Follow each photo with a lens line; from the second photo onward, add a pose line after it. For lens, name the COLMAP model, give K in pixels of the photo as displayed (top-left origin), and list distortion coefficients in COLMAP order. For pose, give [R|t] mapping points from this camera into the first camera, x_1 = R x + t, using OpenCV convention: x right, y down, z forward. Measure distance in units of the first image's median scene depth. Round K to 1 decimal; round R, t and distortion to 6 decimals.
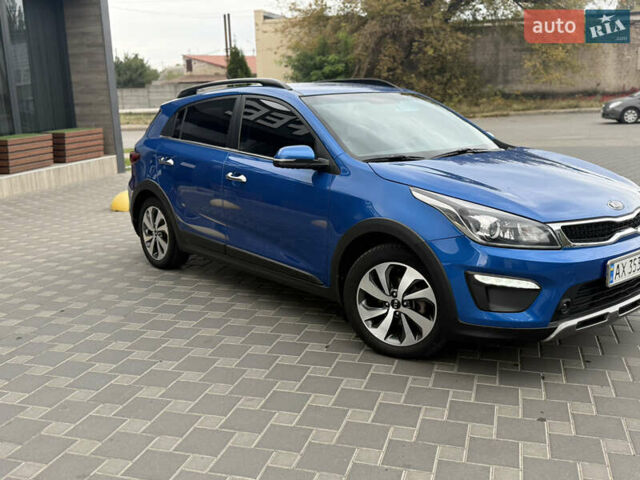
lens RADIAL K [[642.5, 0, 320.0], [0, 642.5, 240.0], [0, 0, 1]] dist [0.181278, -0.389424]
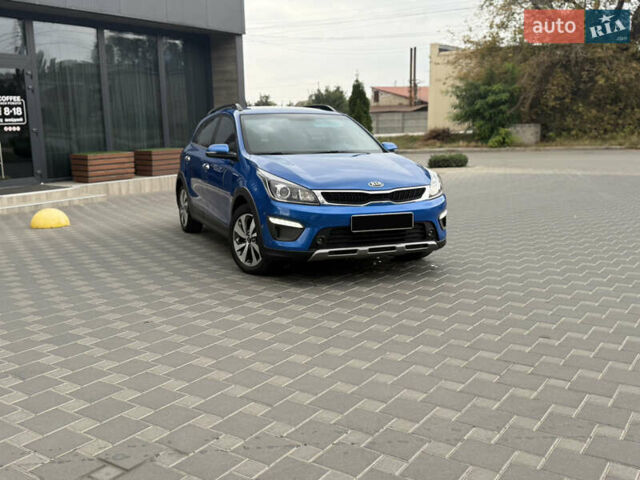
lens RADIAL K [[642.5, 0, 320.0], [0, 642.5, 240.0], [0, 0, 1]] dist [0.181278, -0.389424]
pose [[0.953580, 0.065831, -0.293855, 0.476594], [-0.078614, 0.996395, -0.031887, 0.085236], [0.290697, 0.053508, 0.955318, -0.313064]]
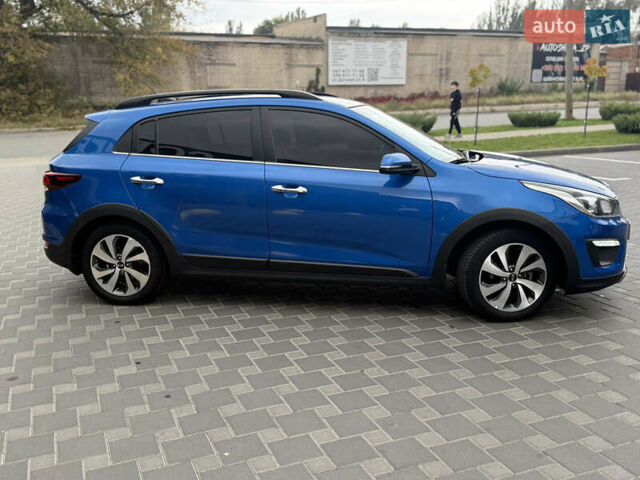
lens RADIAL K [[642.5, 0, 320.0], [0, 642.5, 240.0], [0, 0, 1]] dist [0.181278, -0.389424]
pose [[0.781276, -0.119134, 0.612711, -0.569059], [0.129989, 0.991149, 0.026966, -0.032228], [-0.610500, 0.058578, 0.789847, 0.151814]]
